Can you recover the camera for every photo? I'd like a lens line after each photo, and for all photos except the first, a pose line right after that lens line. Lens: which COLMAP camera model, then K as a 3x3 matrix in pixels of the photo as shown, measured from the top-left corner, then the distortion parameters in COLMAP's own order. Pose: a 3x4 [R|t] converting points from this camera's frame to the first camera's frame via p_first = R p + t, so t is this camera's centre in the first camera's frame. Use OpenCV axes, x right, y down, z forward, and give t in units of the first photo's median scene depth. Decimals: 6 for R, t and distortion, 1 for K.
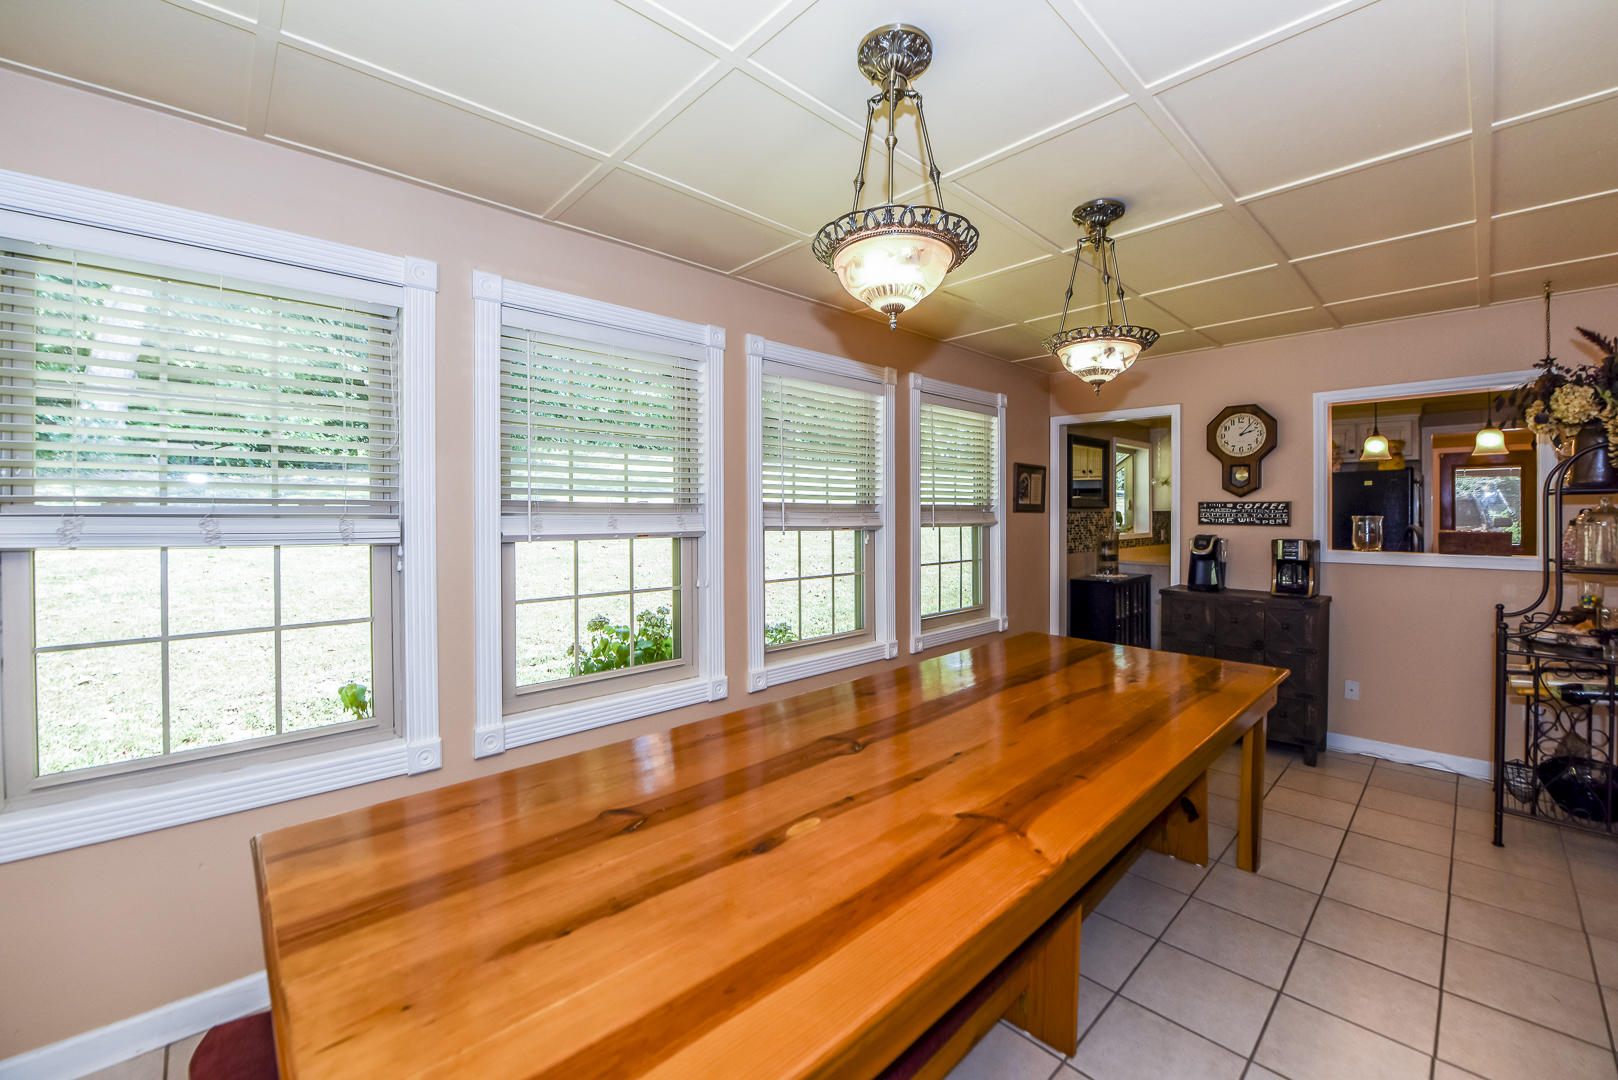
lens RADIAL K [[628.4, 0, 815.8], [0, 628.4, 522.7], [0, 0, 1]] dist [-0.023700, -0.000152]
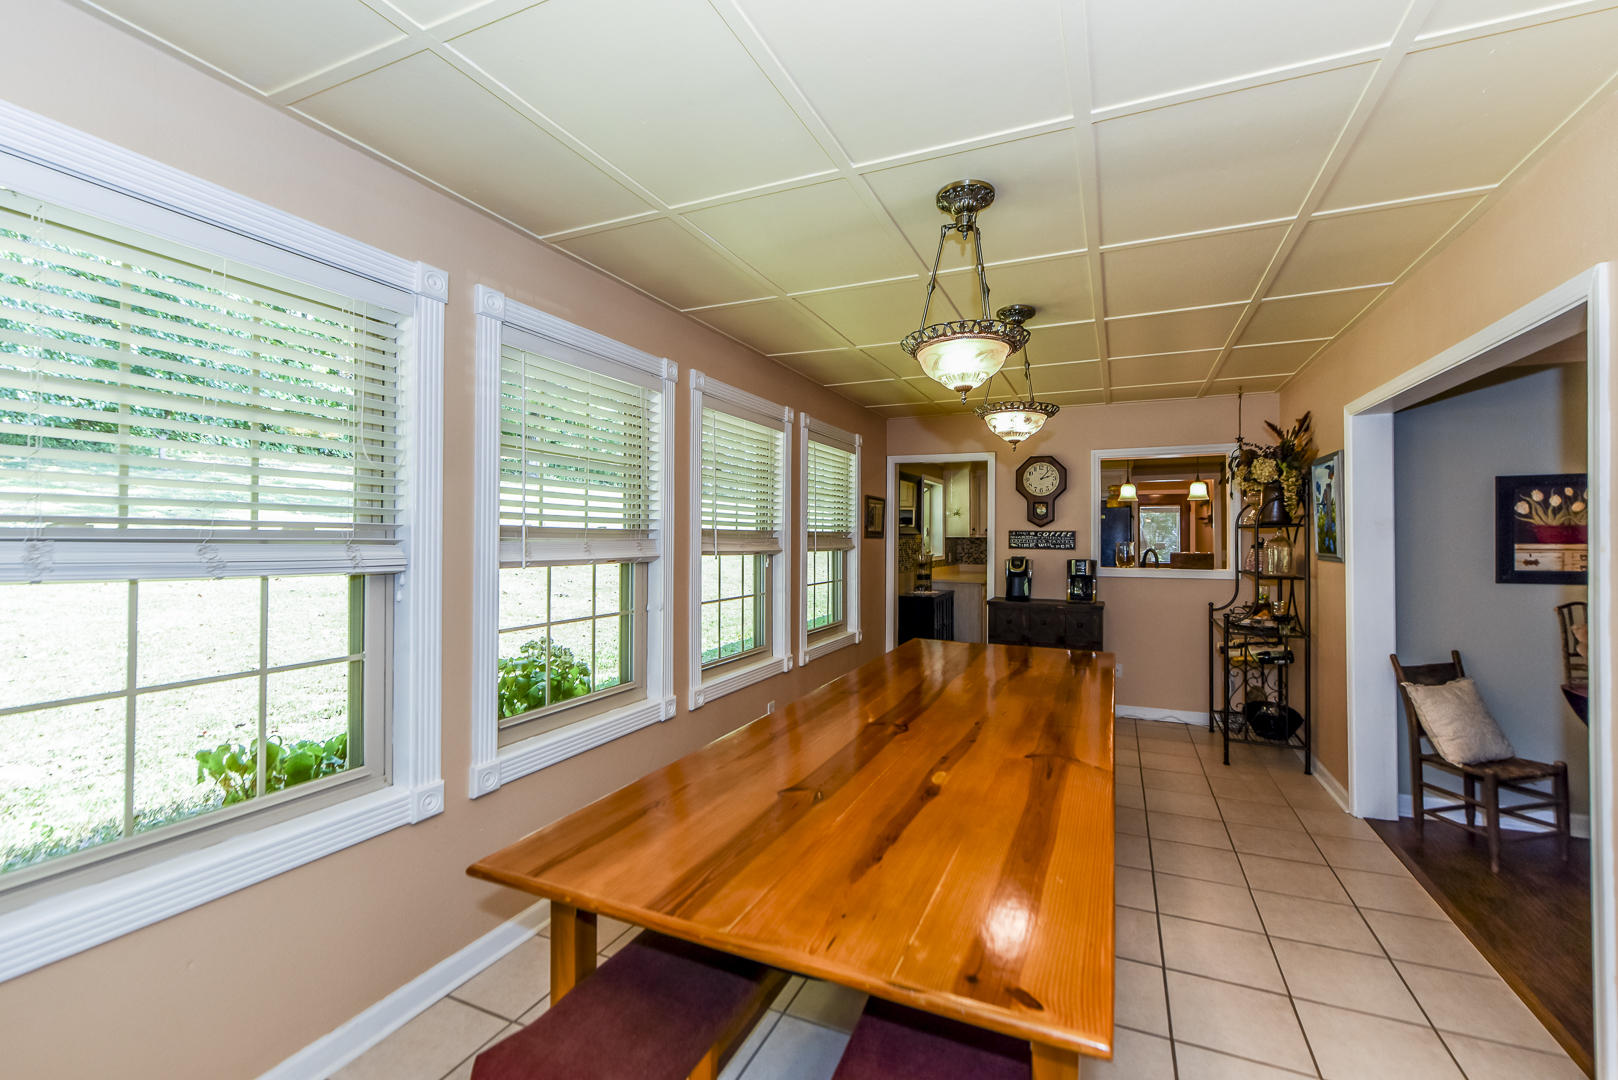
lens RADIAL K [[635.0, 0, 809.0], [0, 635.0, 540.0], [0, 0, 1]] dist [-0.000808, -0.000200]
pose [[0.930994, 0.002526, 0.365025, -0.271691], [0.001665, 0.999936, -0.011165, -0.000785], [-0.365030, 0.011002, 0.930931, -0.055775]]
